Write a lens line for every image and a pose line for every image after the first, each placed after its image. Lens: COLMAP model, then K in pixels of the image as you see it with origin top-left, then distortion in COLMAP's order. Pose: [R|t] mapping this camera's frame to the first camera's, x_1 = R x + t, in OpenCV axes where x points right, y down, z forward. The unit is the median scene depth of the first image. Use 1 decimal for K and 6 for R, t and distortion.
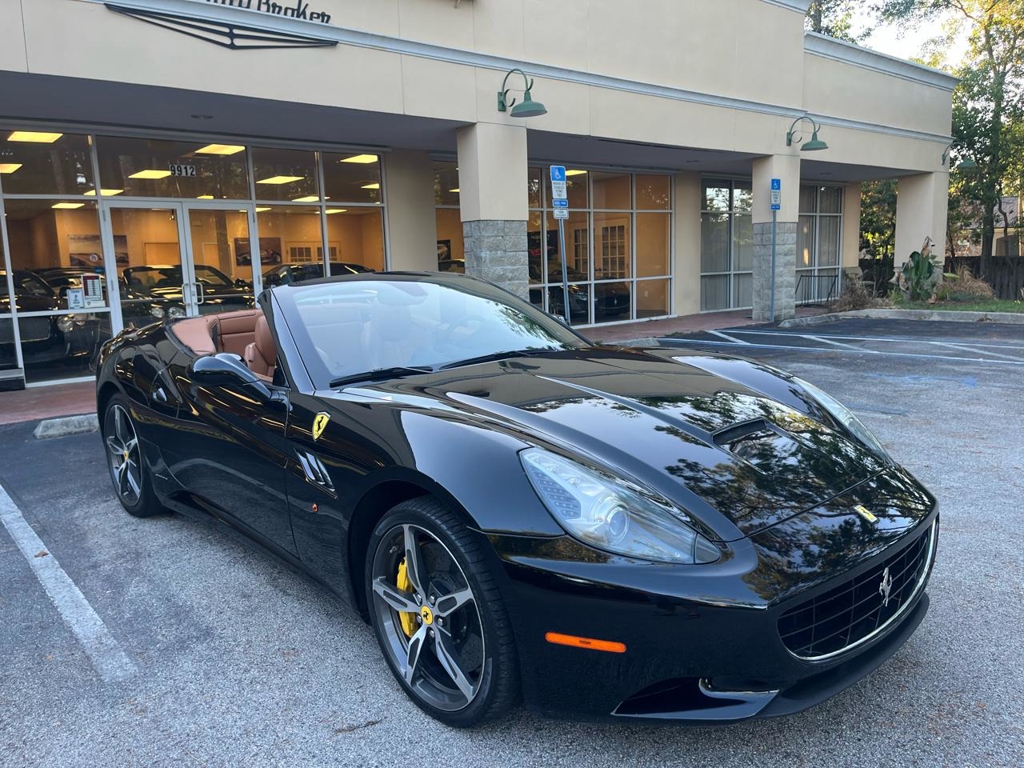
lens RADIAL K [[778.6, 0, 505.3], [0, 778.6, 386.7], [0, 0, 1]] dist [0.083173, -0.110846]
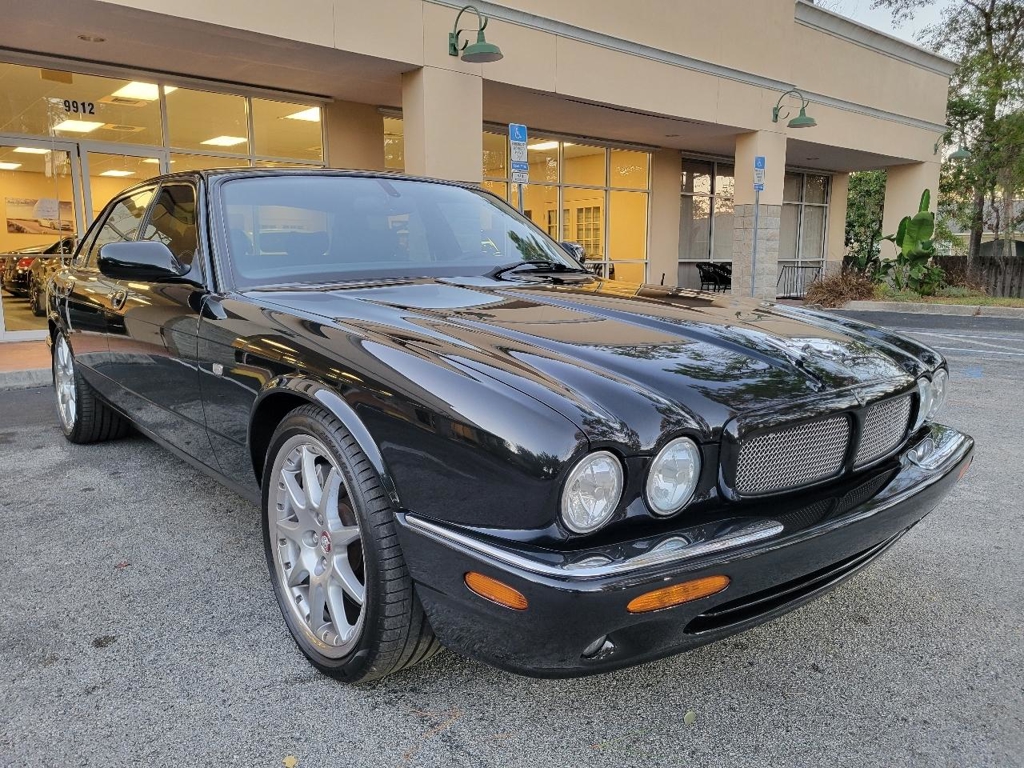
lens RADIAL K [[778.6, 0, 515.0], [0, 778.6, 387.5], [0, 0, 1]] dist [0.083173, -0.110846]
pose [[0.999057, 0.029054, 0.032264, 0.045749], [-0.029311, 0.999542, 0.007534, 0.011384], [-0.032030, -0.008472, 0.999451, 0.110983]]
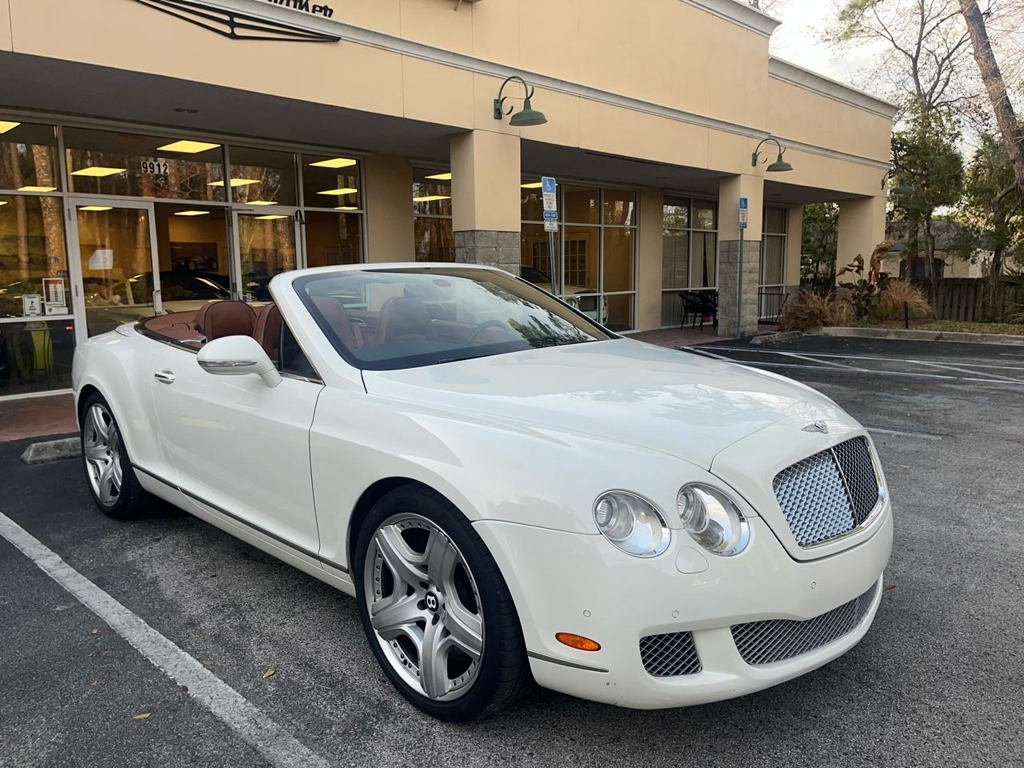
lens RADIAL K [[778.6, 0, 504.1], [0, 778.6, 382.0], [0, 0, 1]] dist [0.083173, -0.110846]
pose [[0.994008, 0.005888, 0.109147, -0.097252], [-0.003641, 0.999778, -0.020775, -0.005505], [-0.109245, 0.020253, 0.993809, 0.040668]]
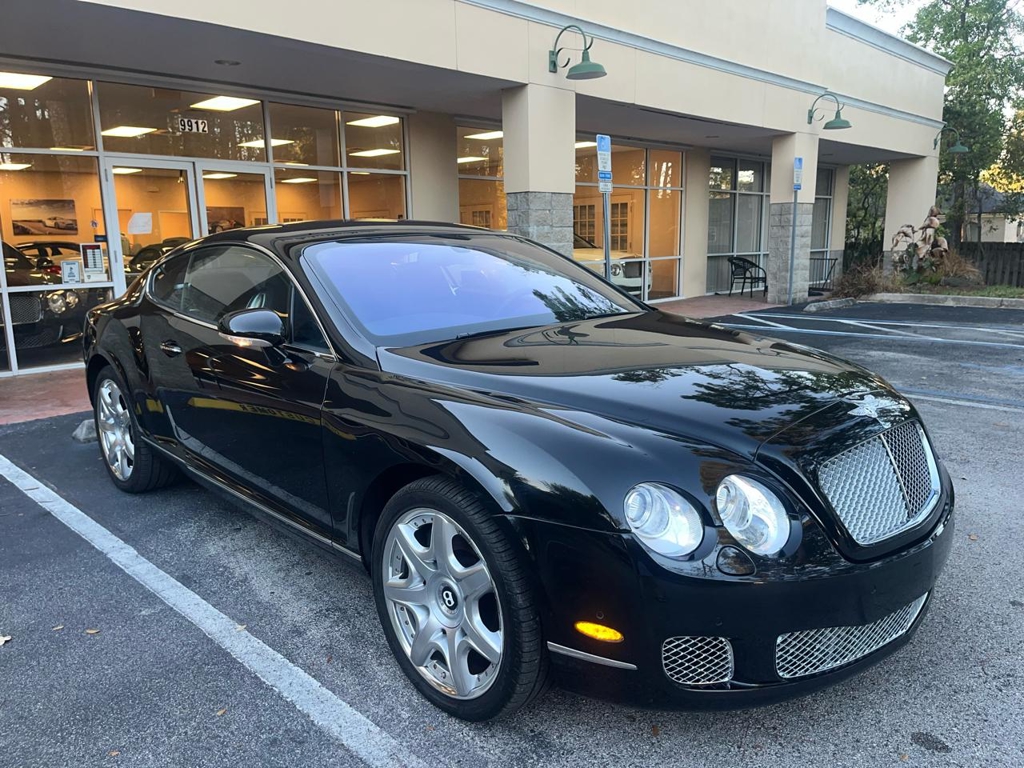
lens RADIAL K [[778.6, 0, 516.9], [0, 778.6, 386.5], [0, 0, 1]] dist [0.083173, -0.110846]
pose [[0.994840, 0.000587, 0.101456, -0.134131], [-0.003416, 0.999610, 0.027715, -0.010217], [-0.101401, -0.027918, 0.994454, 0.081631]]
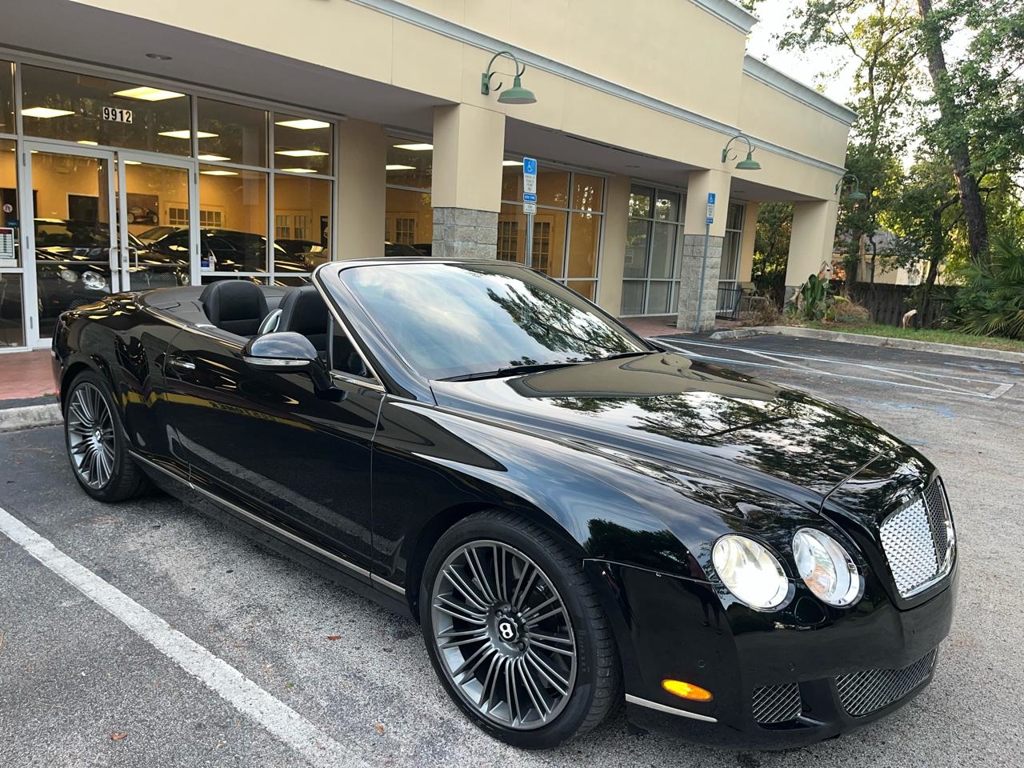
lens RADIAL K [[778.6, 0, 511.3], [0, 778.6, 388.2], [0, 0, 1]] dist [0.083173, -0.110846]
pose [[0.977694, 0.054286, 0.202896, -0.140834], [-0.058517, 0.998175, 0.014910, -0.014099], [-0.201717, -0.026451, 0.979087, 0.059309]]
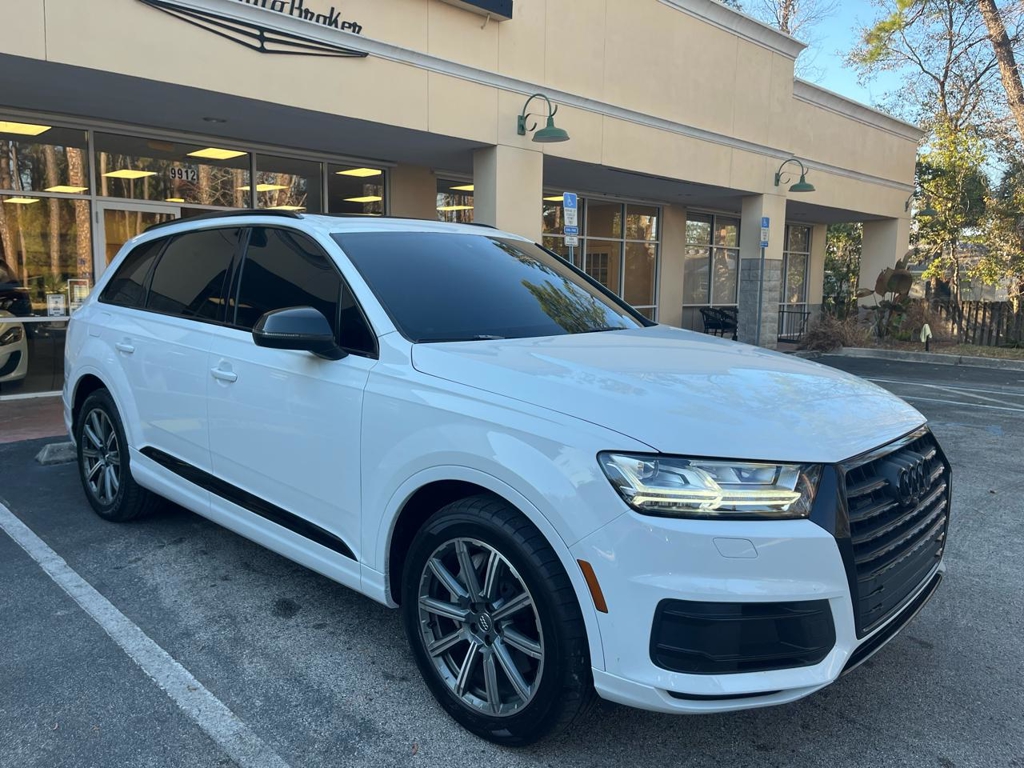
lens RADIAL K [[778.6, 0, 518.8], [0, 778.6, 369.0], [0, 0, 1]] dist [0.083173, -0.110846]
pose [[0.994537, 0.038873, 0.096877, -0.088404], [-0.034553, 0.998349, -0.045885, -0.011798], [-0.098501, 0.042287, 0.994238, 0.033701]]
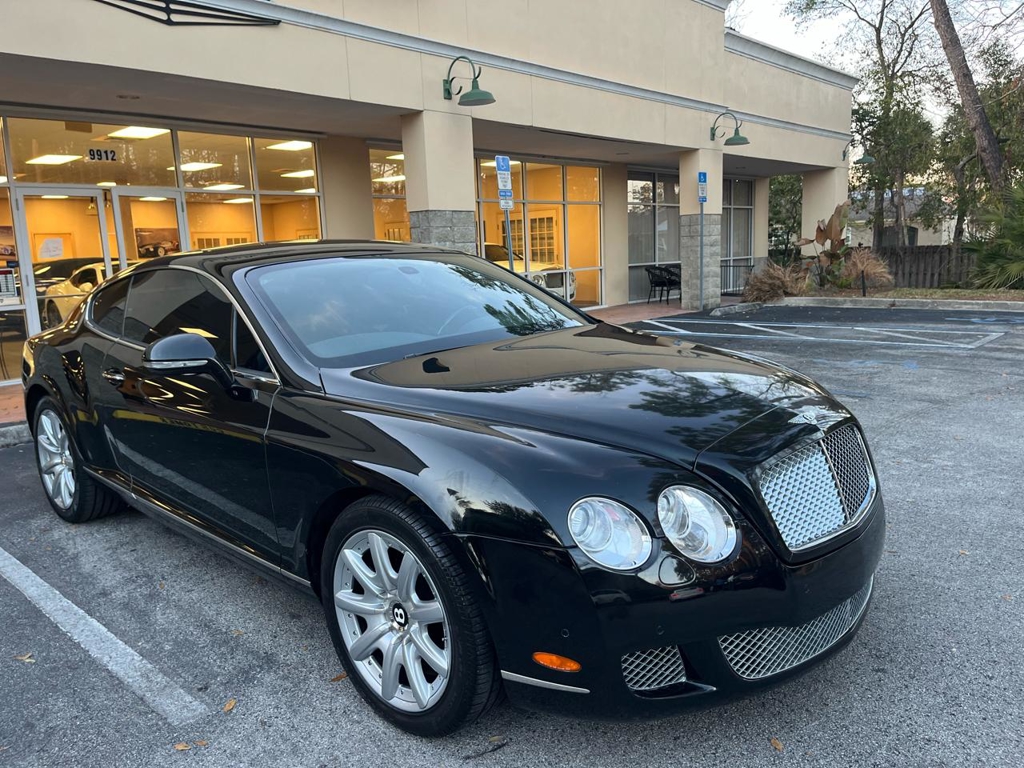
lens RADIAL K [[778.6, 0, 520.1], [0, 778.6, 382.5], [0, 0, 1]] dist [0.083173, -0.110846]
pose [[0.989867, -0.026561, 0.139489, -0.059002], [0.025738, 0.999639, 0.007706, -0.002712], [-0.139643, -0.004038, 0.990194, 0.015445]]
